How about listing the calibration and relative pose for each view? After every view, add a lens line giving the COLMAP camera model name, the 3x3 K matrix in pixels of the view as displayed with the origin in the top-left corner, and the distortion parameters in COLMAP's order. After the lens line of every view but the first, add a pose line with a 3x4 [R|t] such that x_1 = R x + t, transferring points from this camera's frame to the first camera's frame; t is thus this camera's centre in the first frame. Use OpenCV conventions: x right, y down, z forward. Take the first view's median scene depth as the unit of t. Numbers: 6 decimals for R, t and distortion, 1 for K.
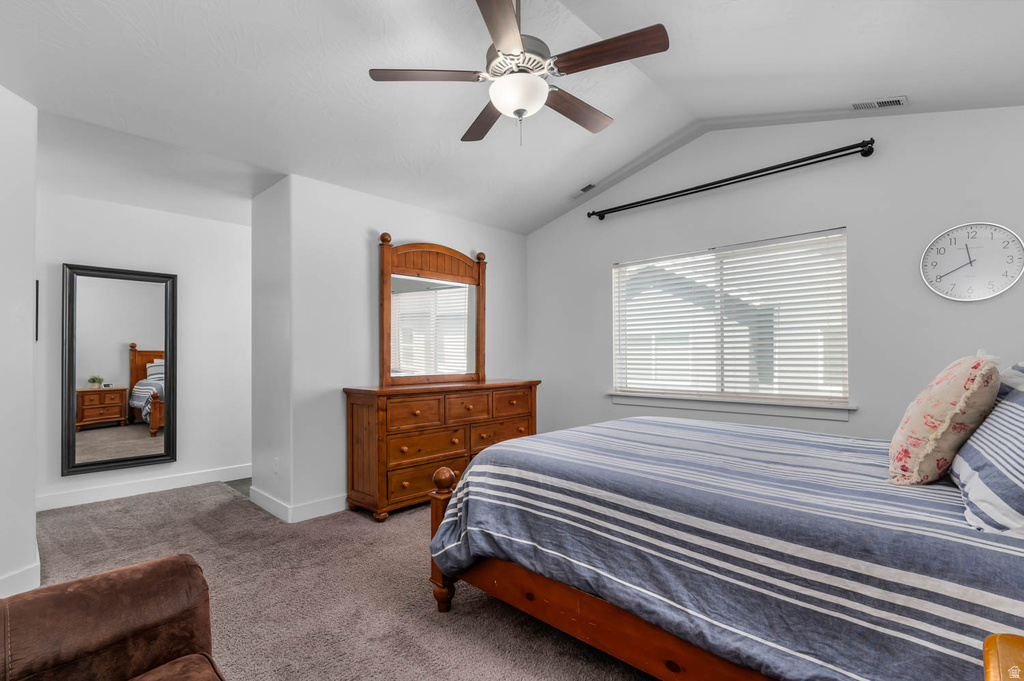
lens RADIAL K [[491.9, 0, 511.0], [0, 491.9, 351.5], [0, 0, 1]] dist [-0.040357, -0.000058]
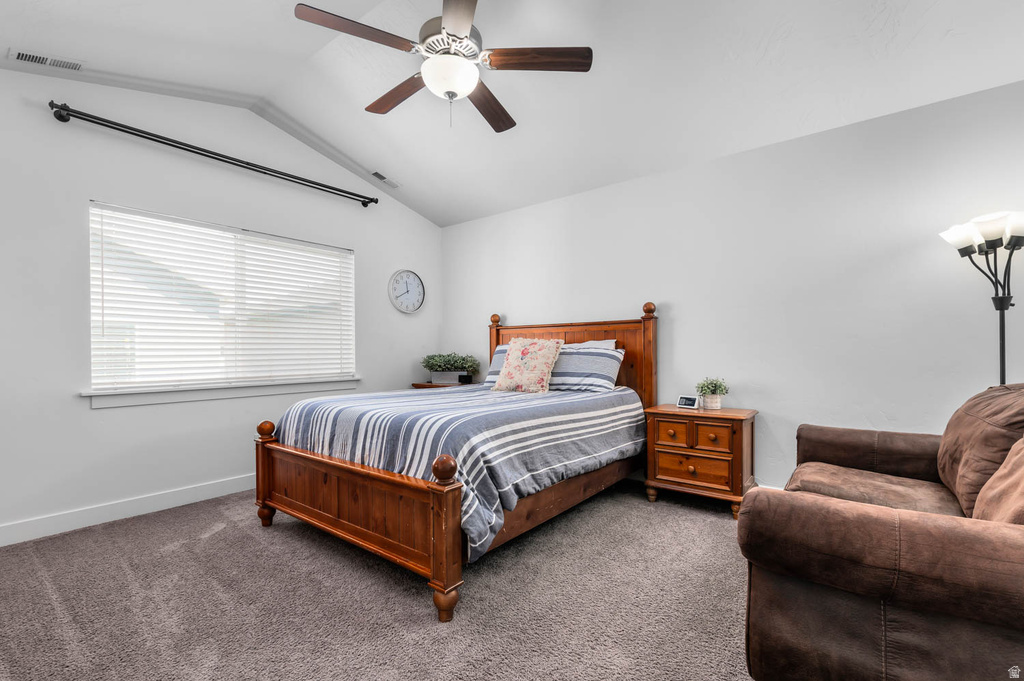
lens RADIAL K [[448.1, 0, 519.2], [0, 448.1, 350.4], [0, 0, 1]] dist [0.007796, -0.000567]
pose [[-0.131625, 0.007555, 0.991271, -1.055433], [-0.002230, 0.999966, -0.007917, 0.067256], [-0.991297, -0.003253, -0.131603, 1.099422]]
